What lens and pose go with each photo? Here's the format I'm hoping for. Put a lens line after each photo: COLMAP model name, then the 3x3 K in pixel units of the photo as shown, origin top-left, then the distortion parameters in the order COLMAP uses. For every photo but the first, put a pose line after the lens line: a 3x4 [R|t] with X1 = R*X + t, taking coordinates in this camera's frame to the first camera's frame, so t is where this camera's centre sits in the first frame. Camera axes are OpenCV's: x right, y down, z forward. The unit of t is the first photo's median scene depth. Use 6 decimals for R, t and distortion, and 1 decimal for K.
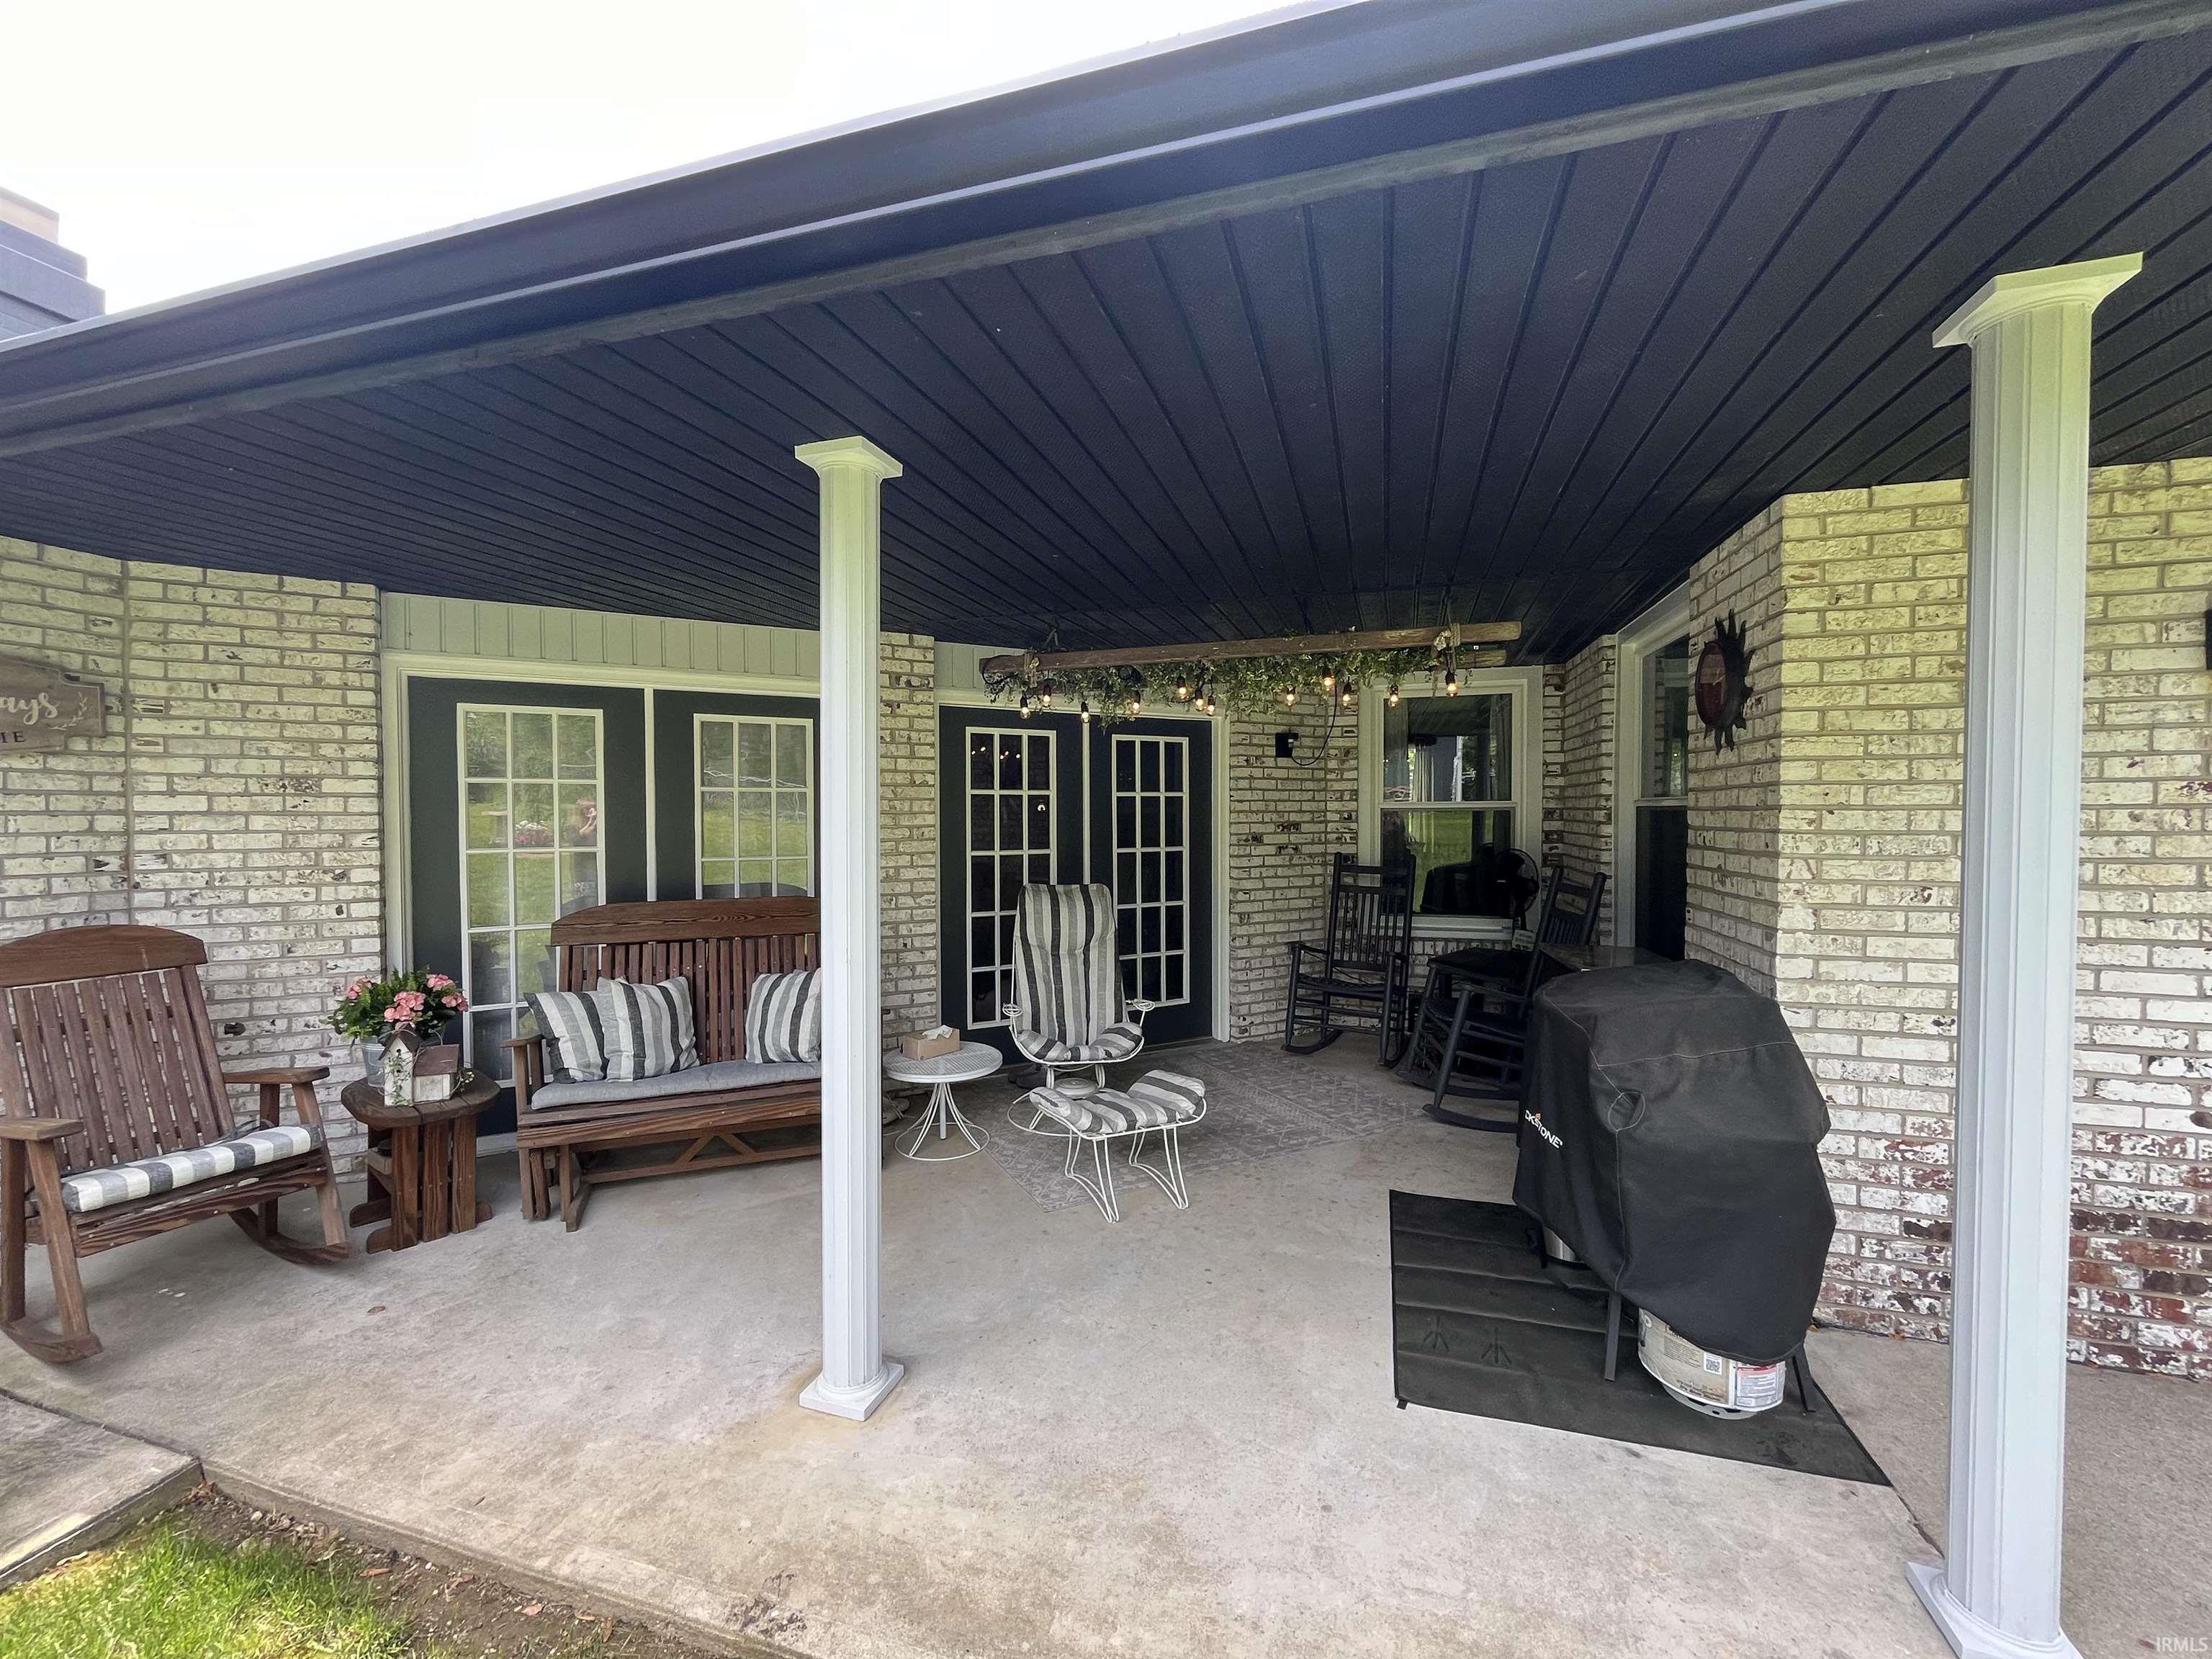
lens RADIAL K [[904.3, 0, 1101.5], [0, 904.3, 830.9], [0, 0, 1]] dist [0.000307, -0.000166]
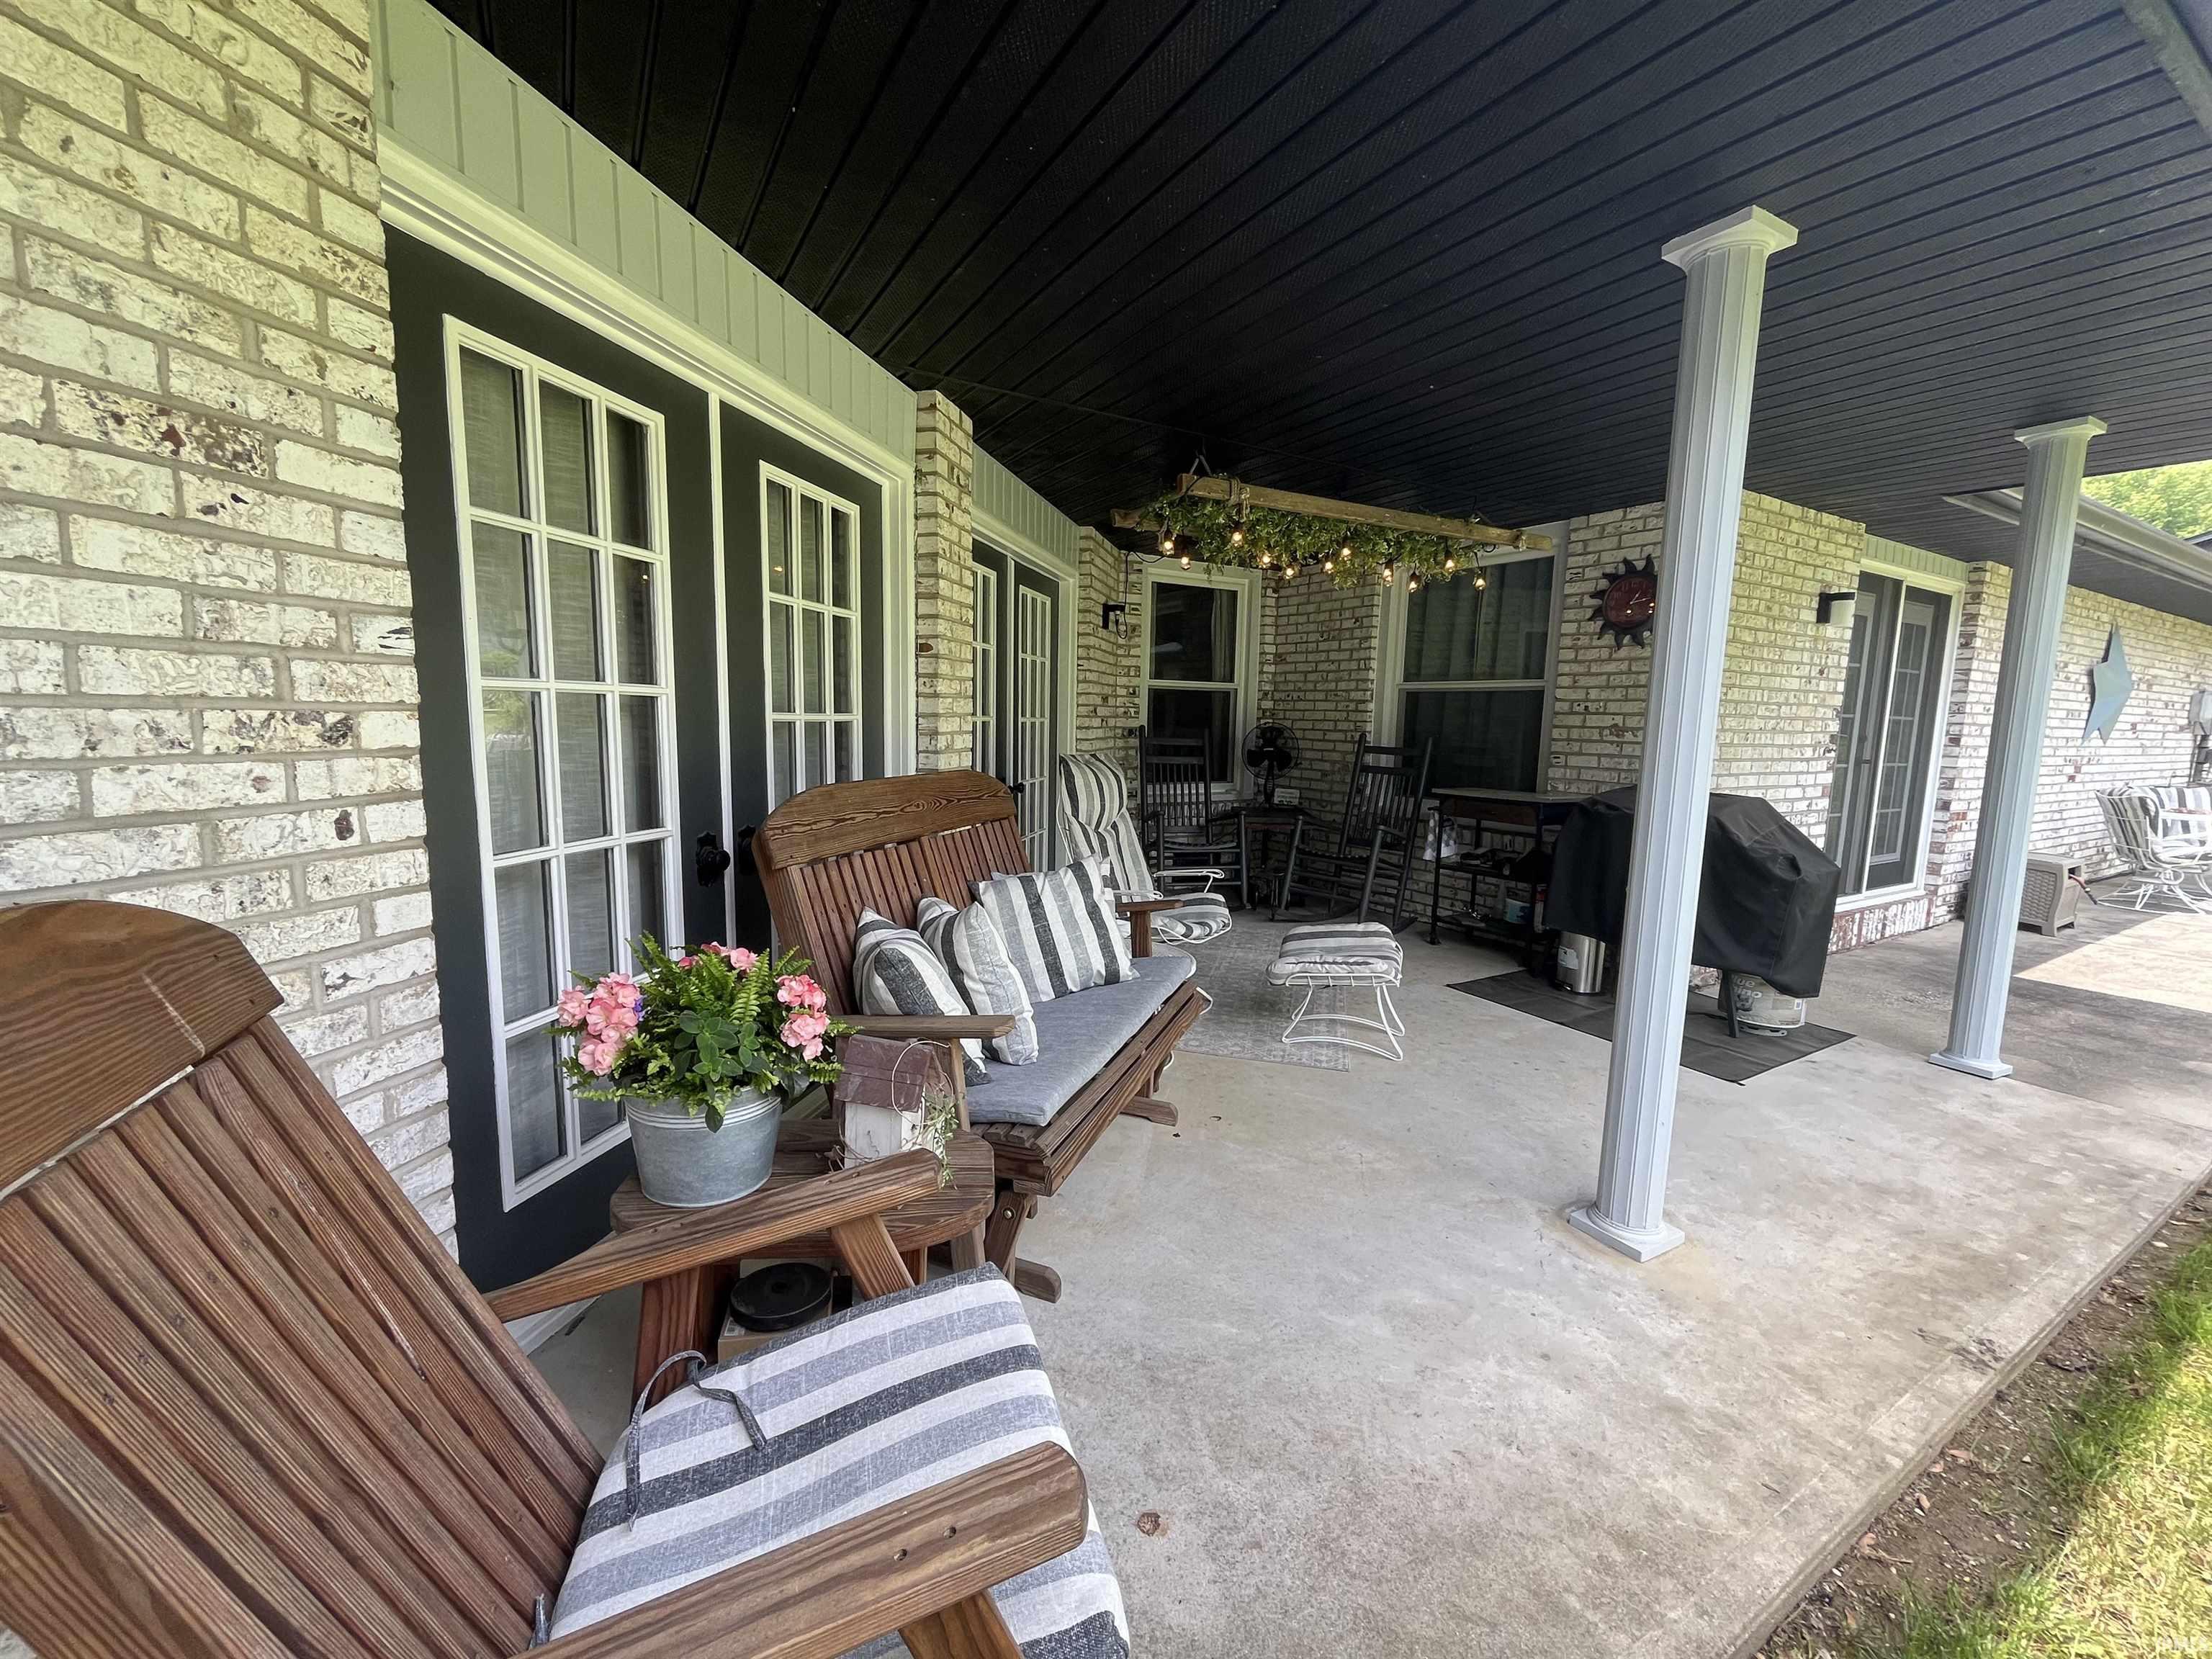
lens RADIAL K [[904.3, 0, 1106.9], [0, 904.3, 827.0], [0, 0, 1]] dist [0.000307, -0.000166]
pose [[0.668076, -0.074878, 0.740316, -0.917492], [-0.006669, 0.994281, 0.106583, 0.048106], [-0.744063, -0.076142, 0.663757, 0.538317]]
